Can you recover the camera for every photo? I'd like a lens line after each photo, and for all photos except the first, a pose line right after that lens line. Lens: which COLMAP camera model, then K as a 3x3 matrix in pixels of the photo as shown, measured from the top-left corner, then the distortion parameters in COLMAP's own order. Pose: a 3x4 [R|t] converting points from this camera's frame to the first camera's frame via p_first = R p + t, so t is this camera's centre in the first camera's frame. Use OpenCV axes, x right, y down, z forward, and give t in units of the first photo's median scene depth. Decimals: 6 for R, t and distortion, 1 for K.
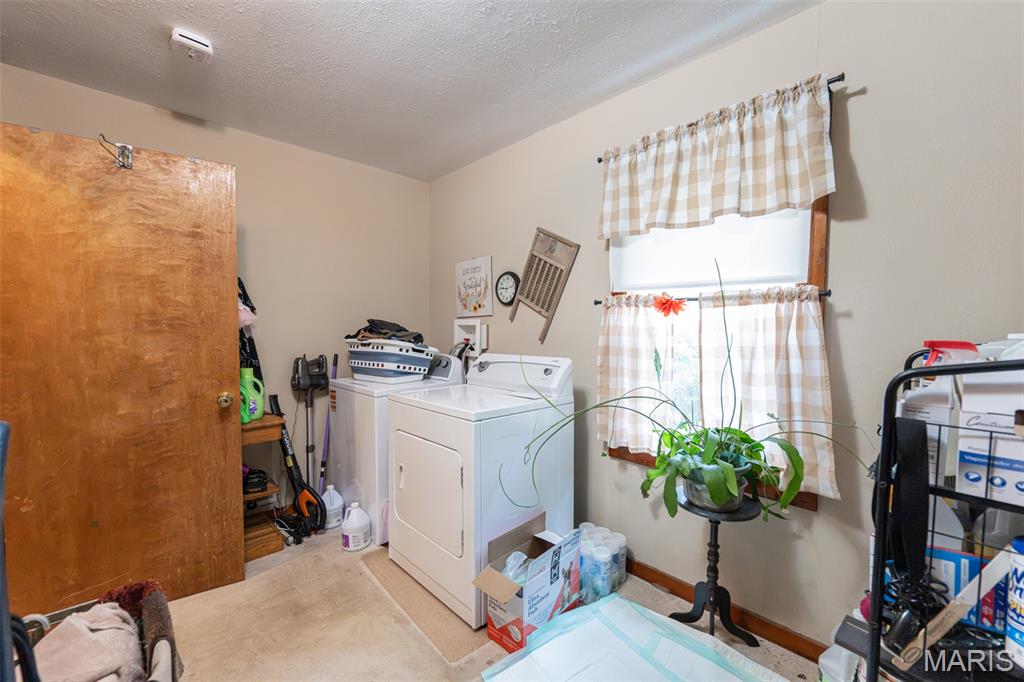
lens RADIAL K [[400.1, 0, 510.0], [0, 400.1, 337.7], [0, 0, 1]] dist [0.003450, -0.000391]
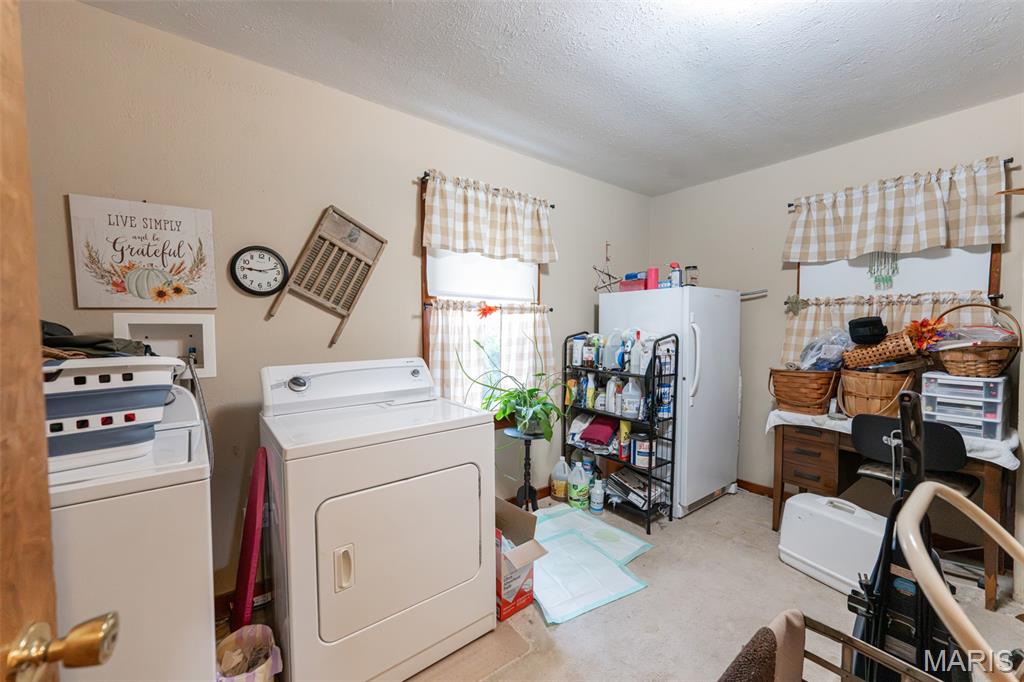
lens RADIAL K [[400.1, 0, 508.5], [0, 400.1, 337.9], [0, 0, 1]] dist [0.003450, -0.000391]
pose [[0.112065, -0.029657, 0.993258, -0.700316], [0.028234, 0.999246, 0.026650, -0.016190], [-0.993300, 0.025057, 0.112818, 0.551460]]
